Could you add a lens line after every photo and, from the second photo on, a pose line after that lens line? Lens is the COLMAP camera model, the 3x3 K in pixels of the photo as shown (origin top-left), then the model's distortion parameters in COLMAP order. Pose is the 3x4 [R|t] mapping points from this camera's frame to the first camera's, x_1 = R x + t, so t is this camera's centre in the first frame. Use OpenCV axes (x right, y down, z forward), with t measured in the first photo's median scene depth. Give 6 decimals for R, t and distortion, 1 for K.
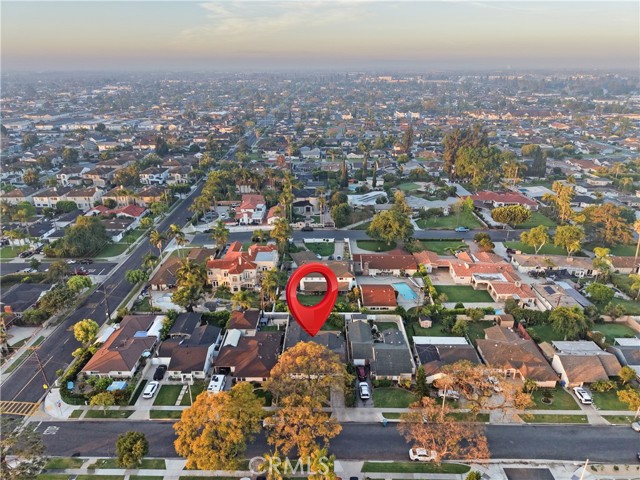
lens RADIAL K [[417.0, 0, 318.7], [0, 417.0, 238.1], [0, 0, 1]] dist [0.036238, -0.038362]
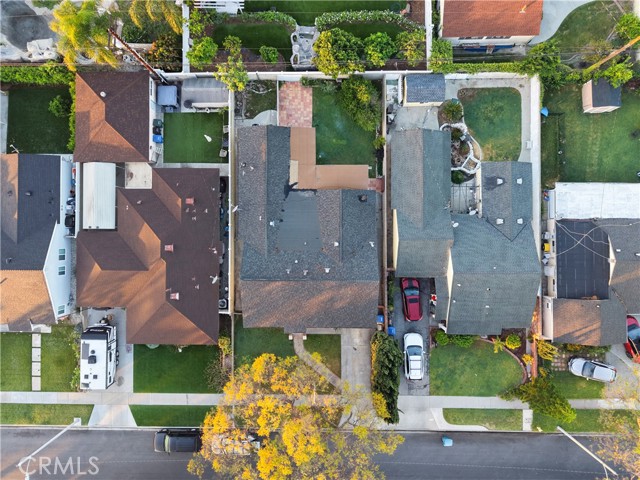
lens RADIAL K [[417.0, 0, 318.7], [0, 417.0, 238.1], [0, 0, 1]] dist [0.036238, -0.038362]
pose [[0.999822, -0.015282, -0.011078, 0.007504], [0.016128, 0.386765, 0.922037, -0.114662], [-0.009806, -0.922052, 0.386942, 0.846692]]
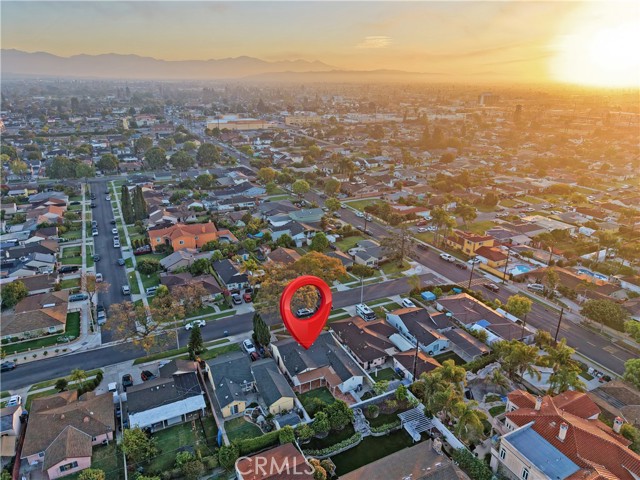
lens RADIAL K [[417.0, 0, 318.7], [0, 417.0, 238.1], [0, 0, 1]] dist [0.036238, -0.038362]
pose [[-0.892721, 0.154435, -0.423319, 0.327620], [-0.174674, 0.747381, 0.641023, -0.518237], [0.415377, 0.646198, -0.640227, 1.431813]]
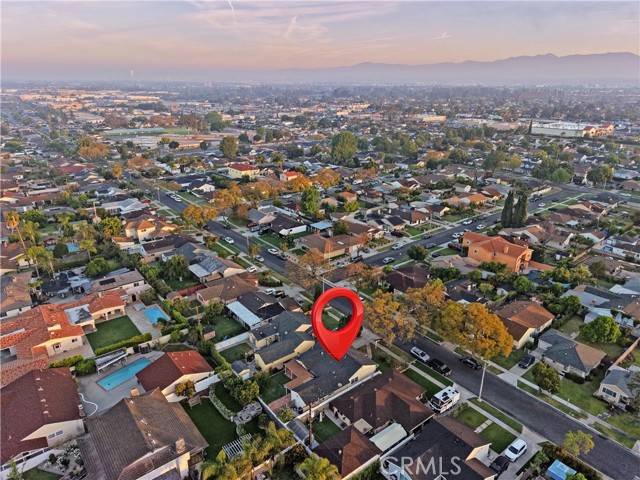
lens RADIAL K [[433.1, 0, 325.6], [0, 433.1, 239.9], [0, 0, 1]] dist [0.004939, -0.000473]
pose [[-0.633131, -0.266851, 0.726592, -0.596611], [0.289201, 0.789164, 0.541833, -0.440724], [-0.717989, 0.553182, -0.422471, 1.250107]]
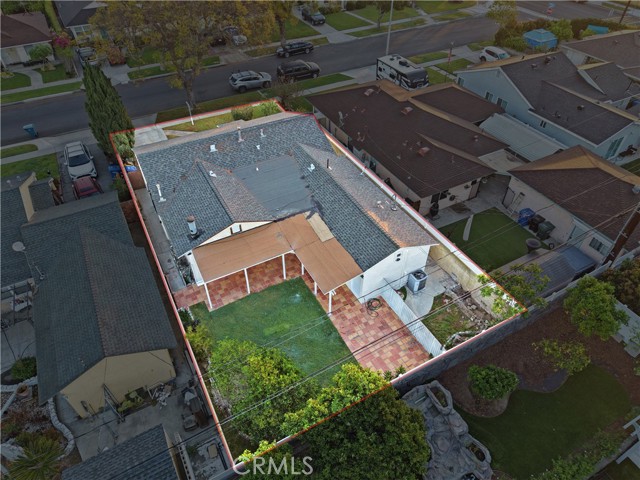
lens RADIAL K [[417.0, 0, 318.7], [0, 417.0, 238.1], [0, 0, 1]] dist [0.036238, -0.038362]
pose [[-0.873049, 0.337204, -0.352247, 0.070215], [-0.181595, 0.445575, 0.876633, 0.020188], [0.452557, 0.829311, -0.327774, 1.152325]]
